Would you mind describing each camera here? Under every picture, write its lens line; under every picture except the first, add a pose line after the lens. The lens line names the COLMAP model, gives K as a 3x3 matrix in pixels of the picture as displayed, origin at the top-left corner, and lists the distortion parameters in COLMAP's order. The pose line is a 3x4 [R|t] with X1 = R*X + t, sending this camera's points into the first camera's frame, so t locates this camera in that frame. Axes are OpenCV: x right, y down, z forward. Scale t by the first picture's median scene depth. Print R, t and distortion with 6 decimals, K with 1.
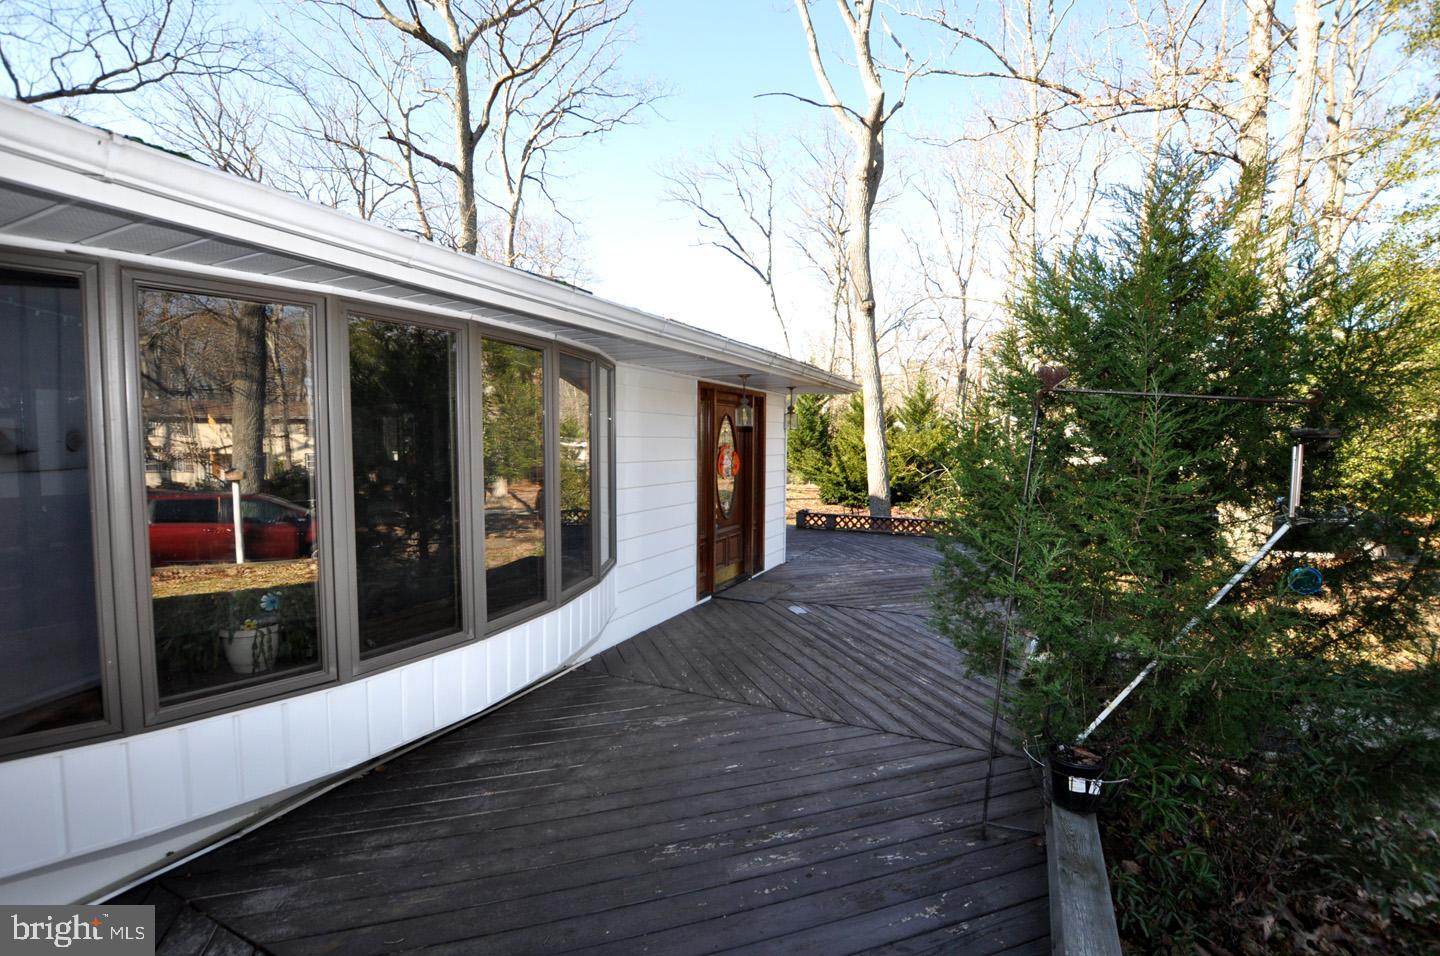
lens RADIAL K [[630.6, 0, 717.6], [0, 630.6, 476.8], [0, 0, 1]] dist [-0.022029, 0.001231]
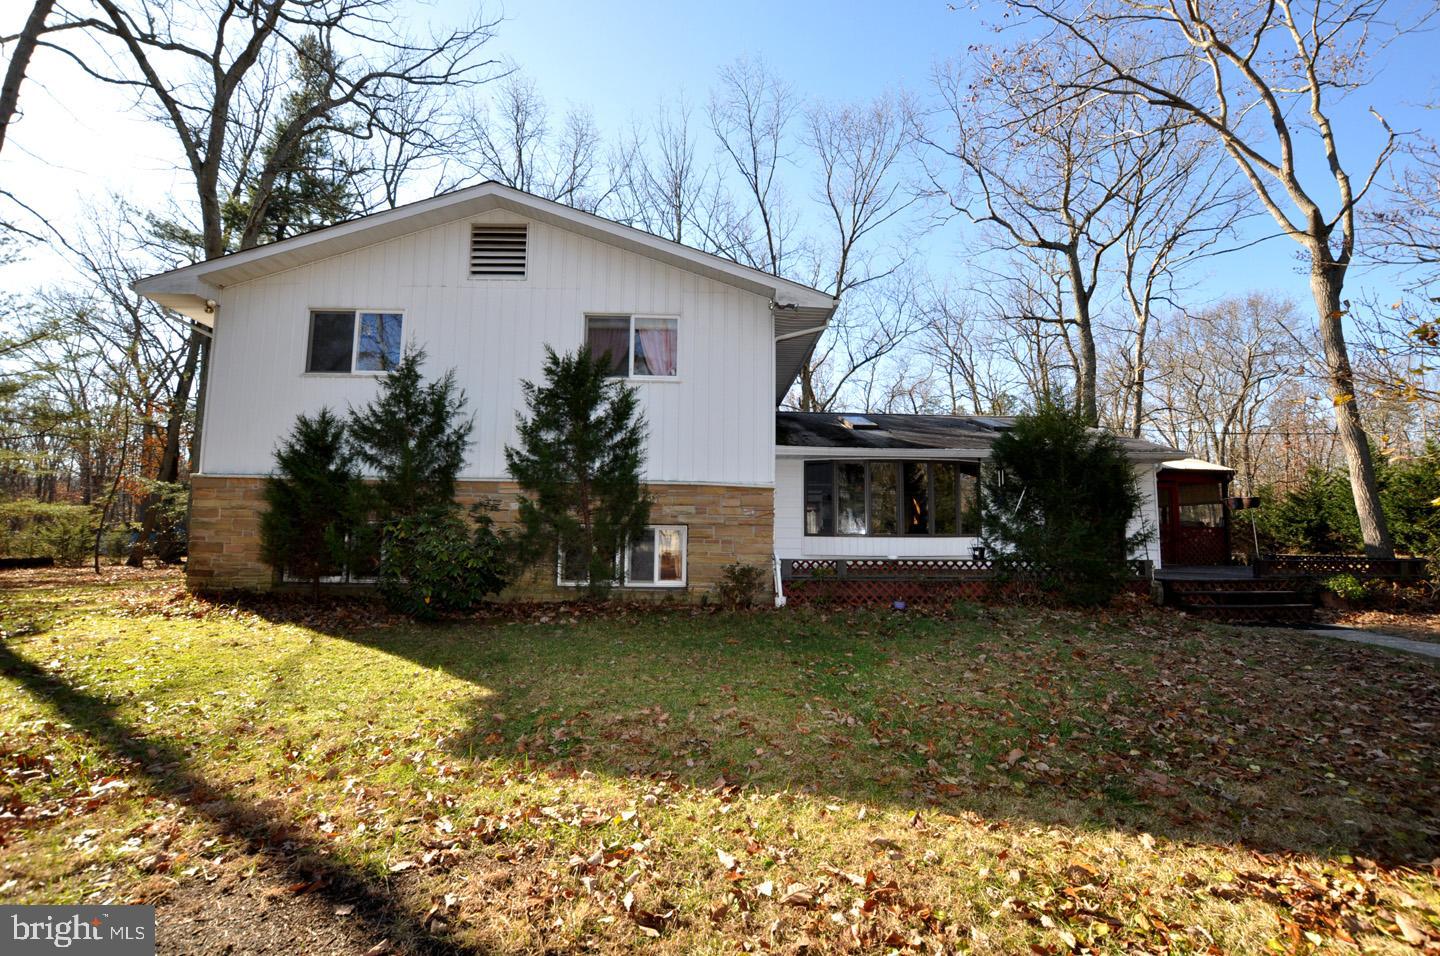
lens RADIAL K [[630.6, 0, 722.9], [0, 630.6, 475.4], [0, 0, 1]] dist [-0.022029, 0.001231]
pose [[0.472636, -0.089443, -0.876707, 0.396072], [-0.056825, 0.989672, -0.131603, 0.070540], [0.879424, 0.112019, 0.462672, -0.286420]]
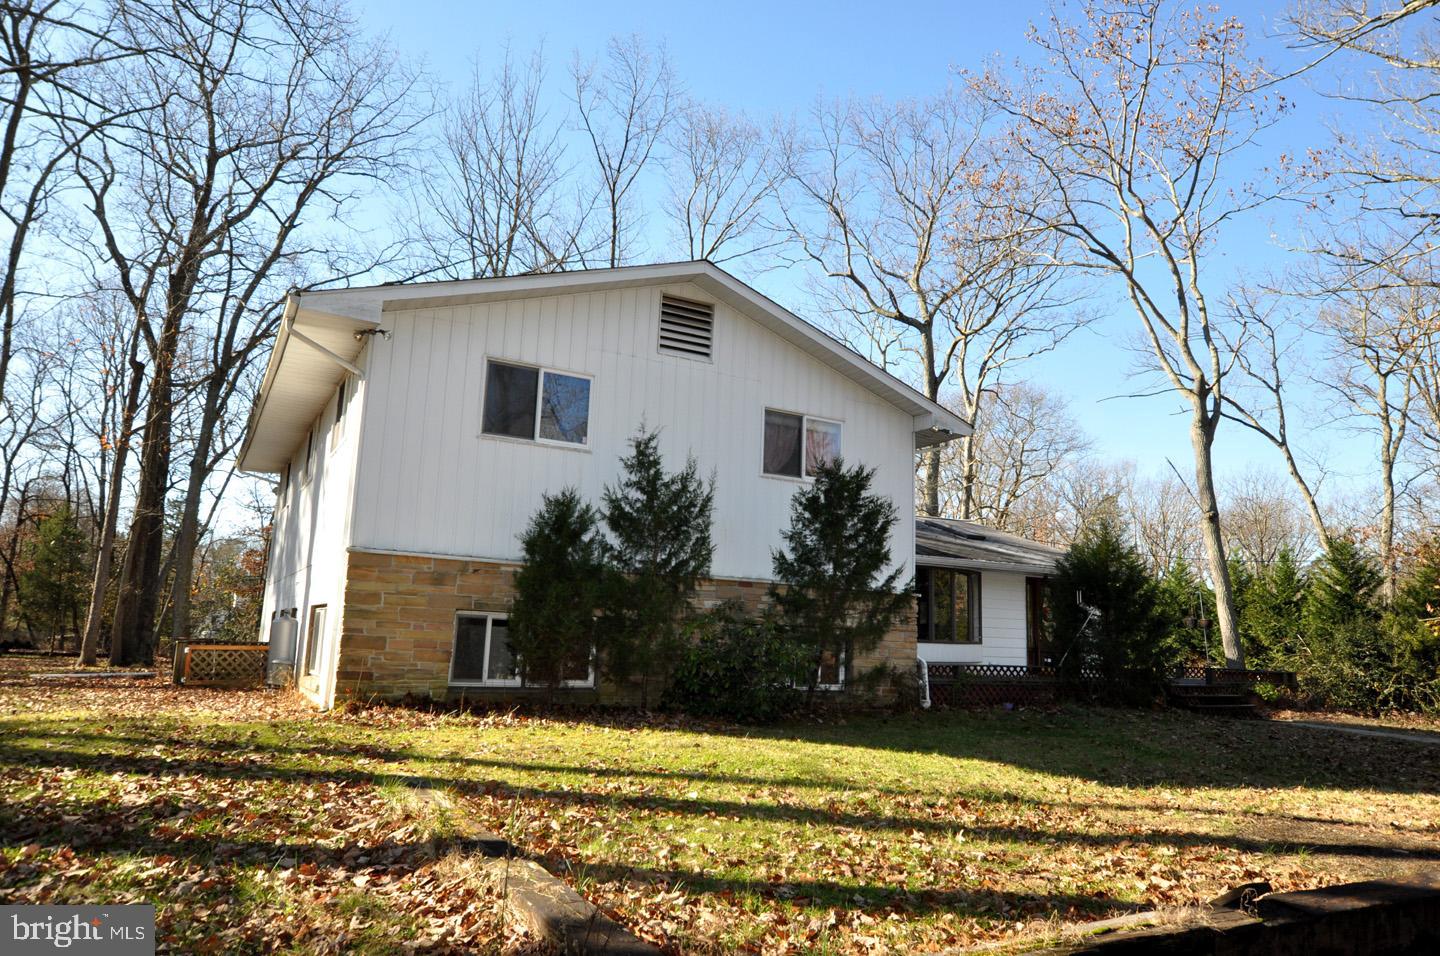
lens RADIAL K [[938.2, 0, 716.9], [0, 938.2, 470.8], [0, 0, 1]] dist [0.002661, 0.000730]
pose [[0.824908, -0.078198, -0.559832, 0.294568], [-0.062361, 0.971750, -0.227624, 0.098103], [0.561816, 0.222681, 0.796728, -0.733635]]
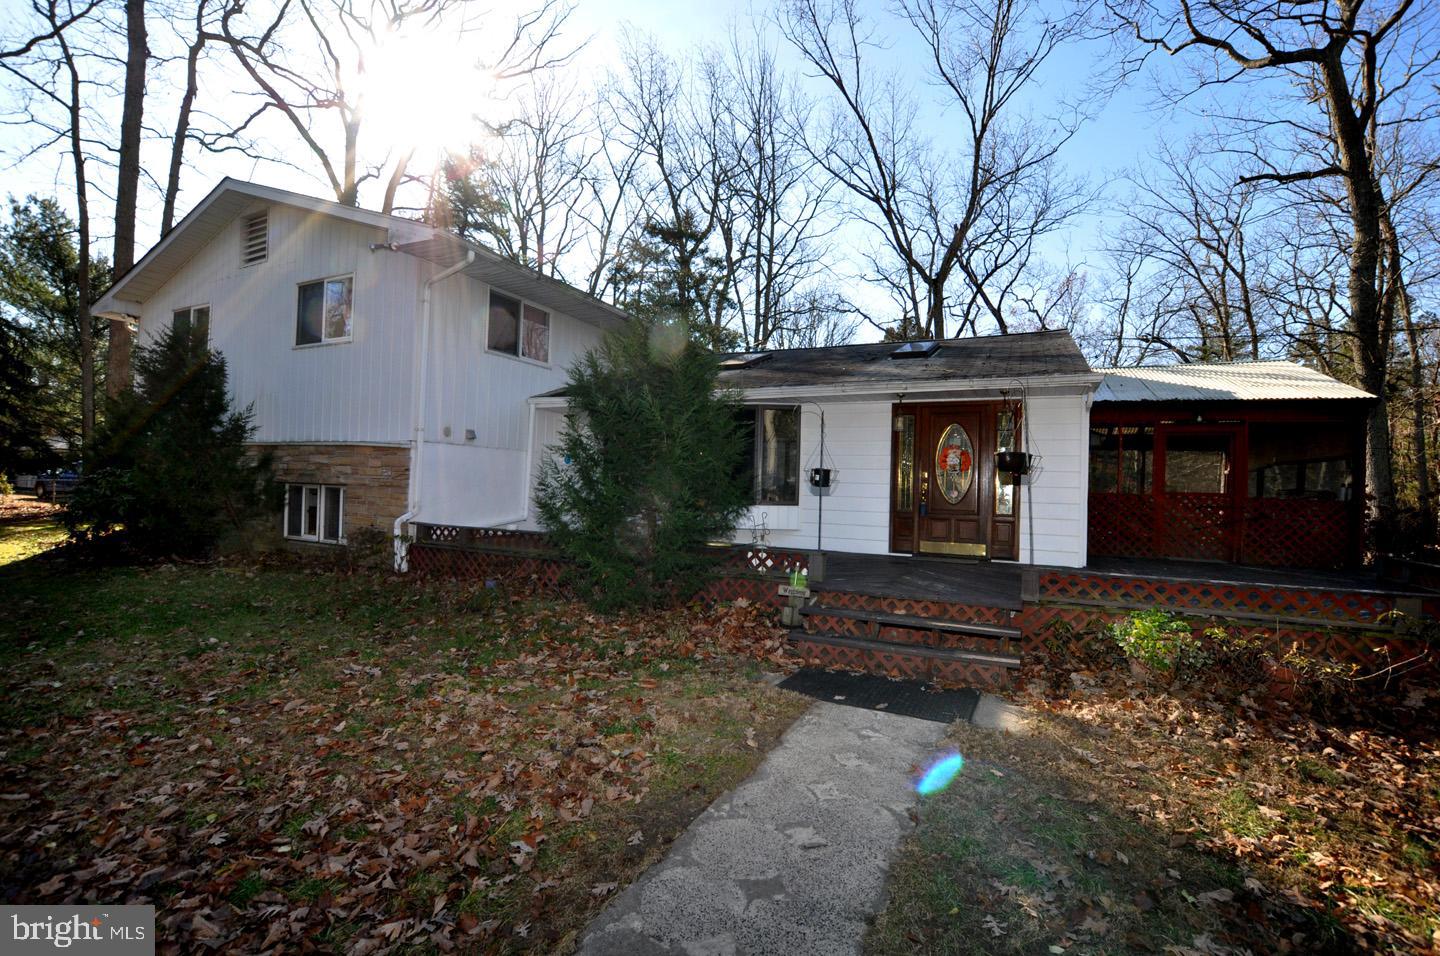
lens RADIAL K [[630.6, 0, 721.8], [0, 630.6, 476.7], [0, 0, 1]] dist [-0.022029, 0.001231]
pose [[-0.001795, -0.021053, -0.999777, 0.435837], [-0.085701, 0.996103, -0.020822, 0.027319], [0.996319, 0.085644, -0.003592, 0.182762]]
